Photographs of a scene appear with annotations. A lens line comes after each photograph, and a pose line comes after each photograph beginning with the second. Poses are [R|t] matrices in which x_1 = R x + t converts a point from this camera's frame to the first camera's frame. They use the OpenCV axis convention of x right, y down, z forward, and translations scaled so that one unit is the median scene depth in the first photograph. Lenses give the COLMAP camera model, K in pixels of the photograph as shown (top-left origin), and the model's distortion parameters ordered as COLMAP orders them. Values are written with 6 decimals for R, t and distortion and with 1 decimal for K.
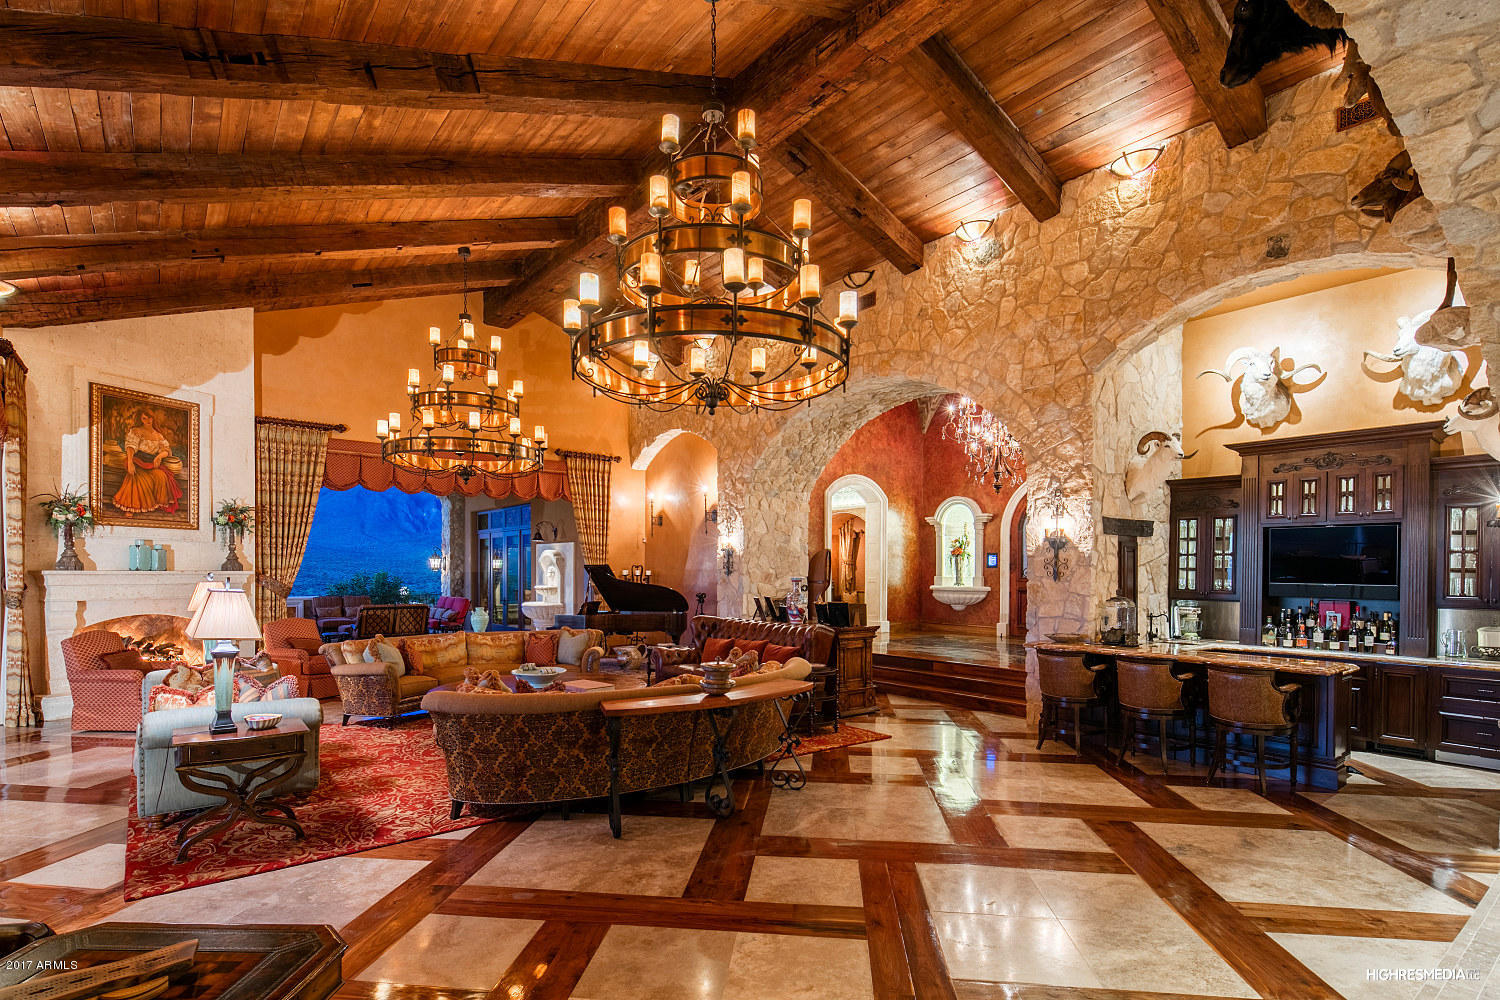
lens RADIAL K [[747.9, 0, 748.8], [0, 747.9, 532.1], [0, 0, 1]] dist [0.001902, -0.000385]
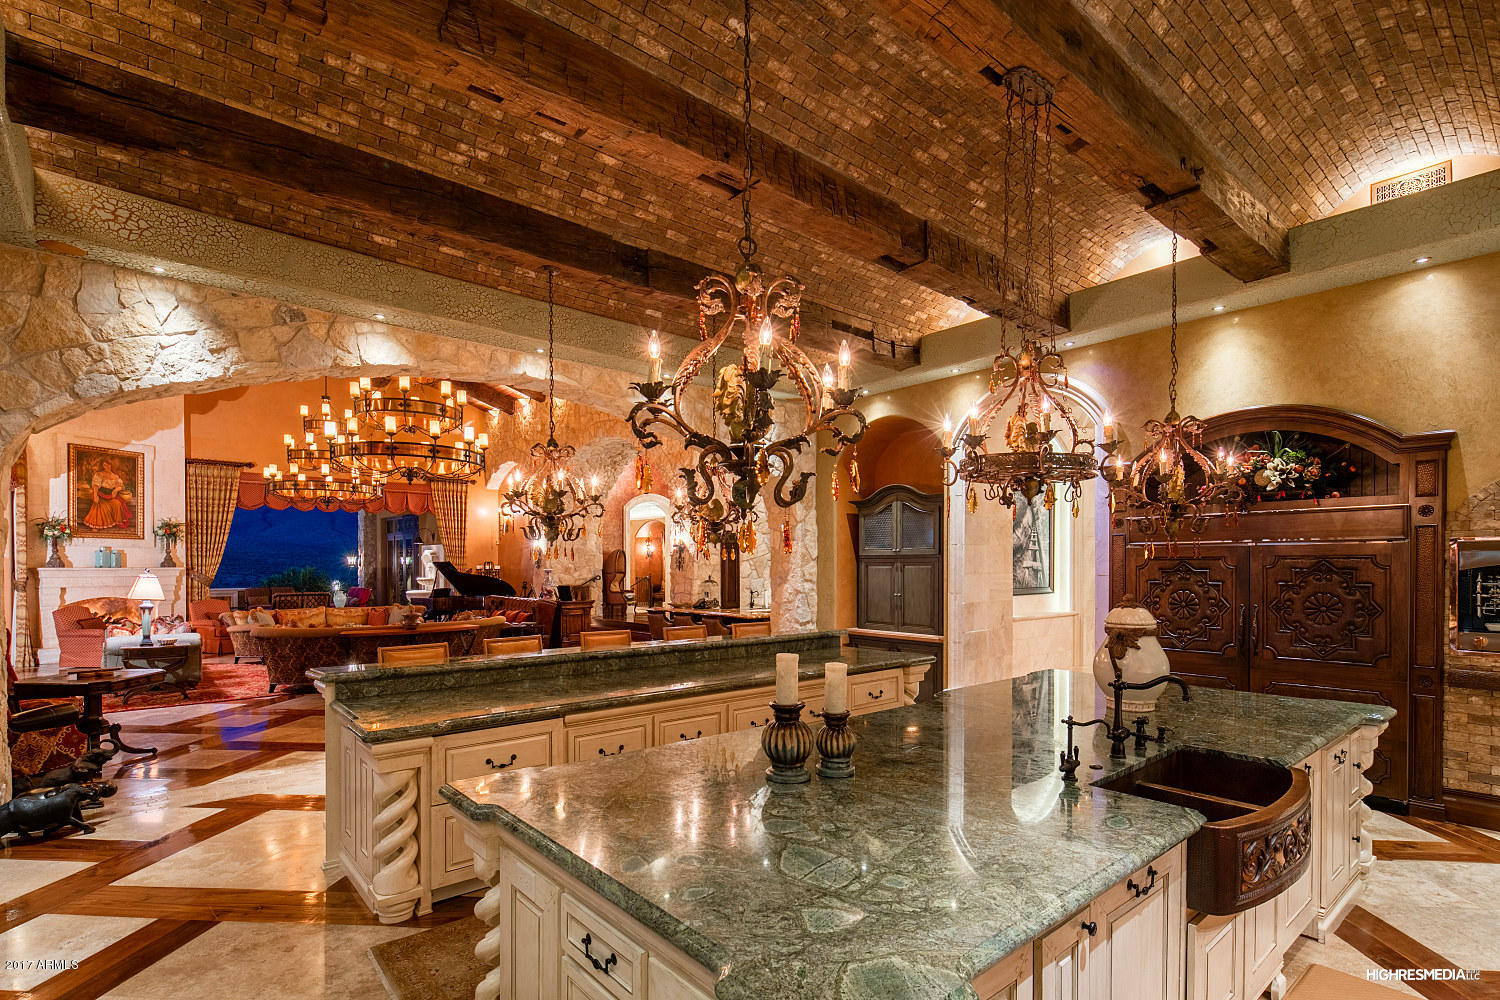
lens RADIAL K [[735.4, 0, 750.6], [0, 735.4, 527.0], [0, 0, 1]] dist [0.000564, -0.000968]
pose [[0.999102, -0.003029, 0.042254, 0.411713], [0.003033, 0.999995, -0.000042, -0.024874], [-0.042254, 0.000170, 0.999107, -0.513933]]
